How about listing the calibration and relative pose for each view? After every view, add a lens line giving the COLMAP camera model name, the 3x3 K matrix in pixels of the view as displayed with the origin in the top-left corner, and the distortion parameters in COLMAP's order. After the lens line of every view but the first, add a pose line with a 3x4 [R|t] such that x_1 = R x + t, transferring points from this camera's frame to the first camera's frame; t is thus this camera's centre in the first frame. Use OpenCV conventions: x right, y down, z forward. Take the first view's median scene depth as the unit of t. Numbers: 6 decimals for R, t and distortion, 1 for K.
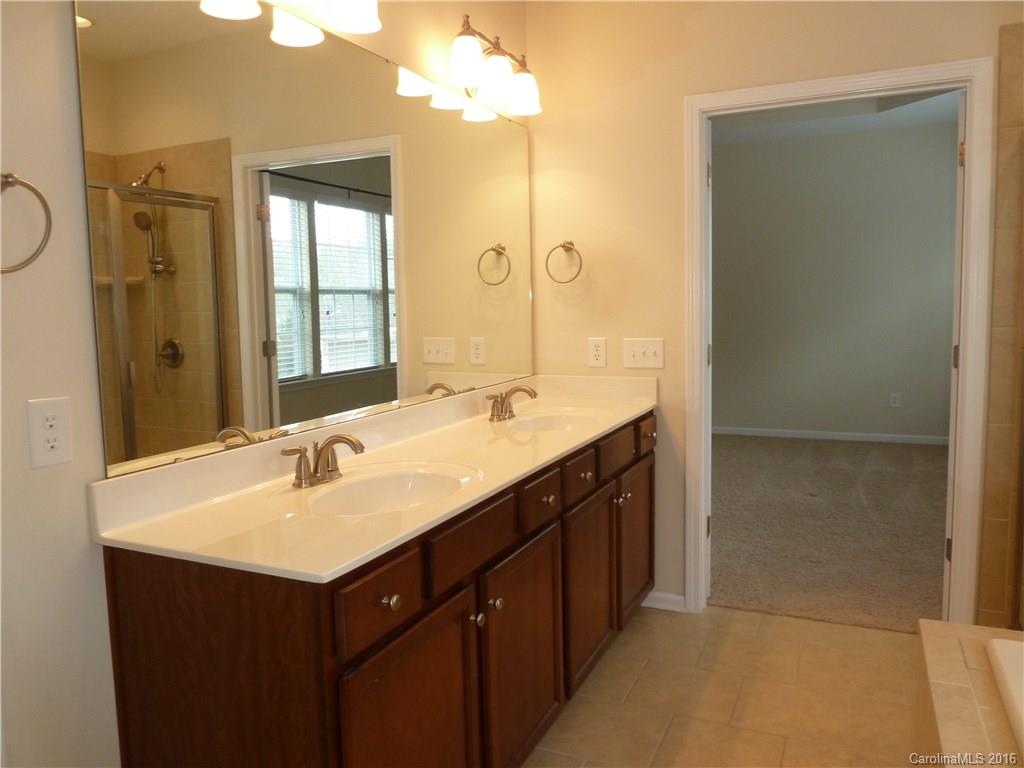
lens RADIAL K [[767.8, 0, 512.0], [0, 767.8, 384.0], [0, 0, 1]] dist [-0.033370, 0.007045]
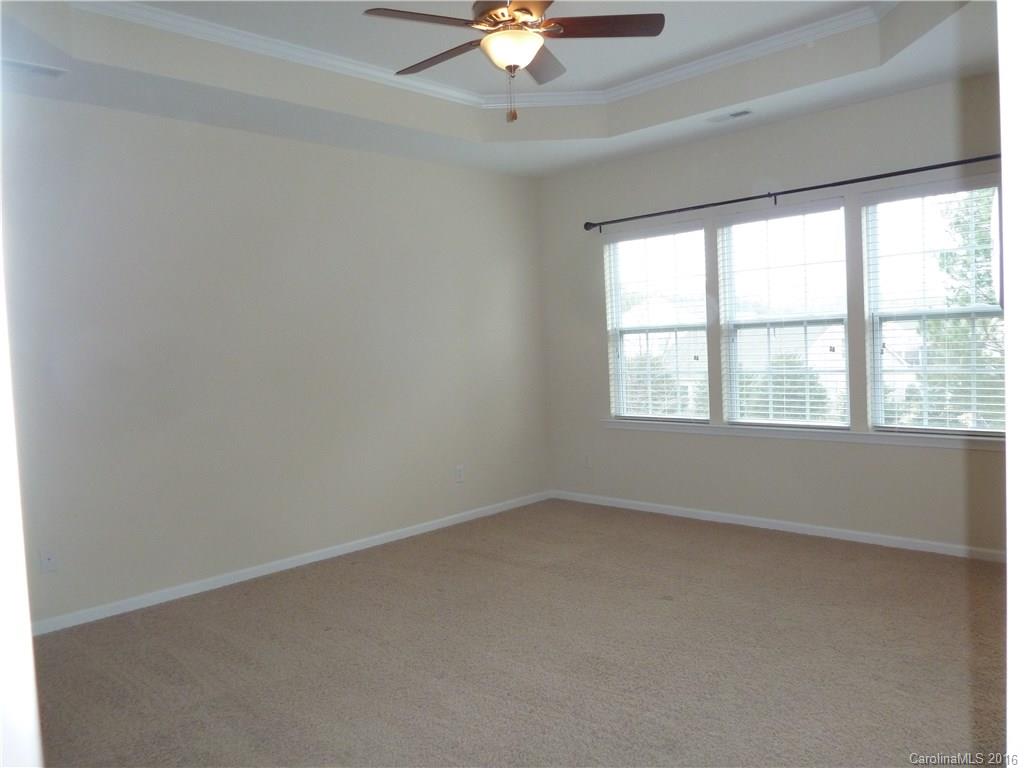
lens RADIAL K [[767.8, 0, 512.0], [0, 767.8, 384.0], [0, 0, 1]] dist [-0.033370, 0.007045]
pose [[-0.329882, 0.059769, -0.942128, 0.635006], [-0.064698, 0.994216, 0.085727, -0.108524], [0.941803, 0.089233, -0.324107, 0.996968]]
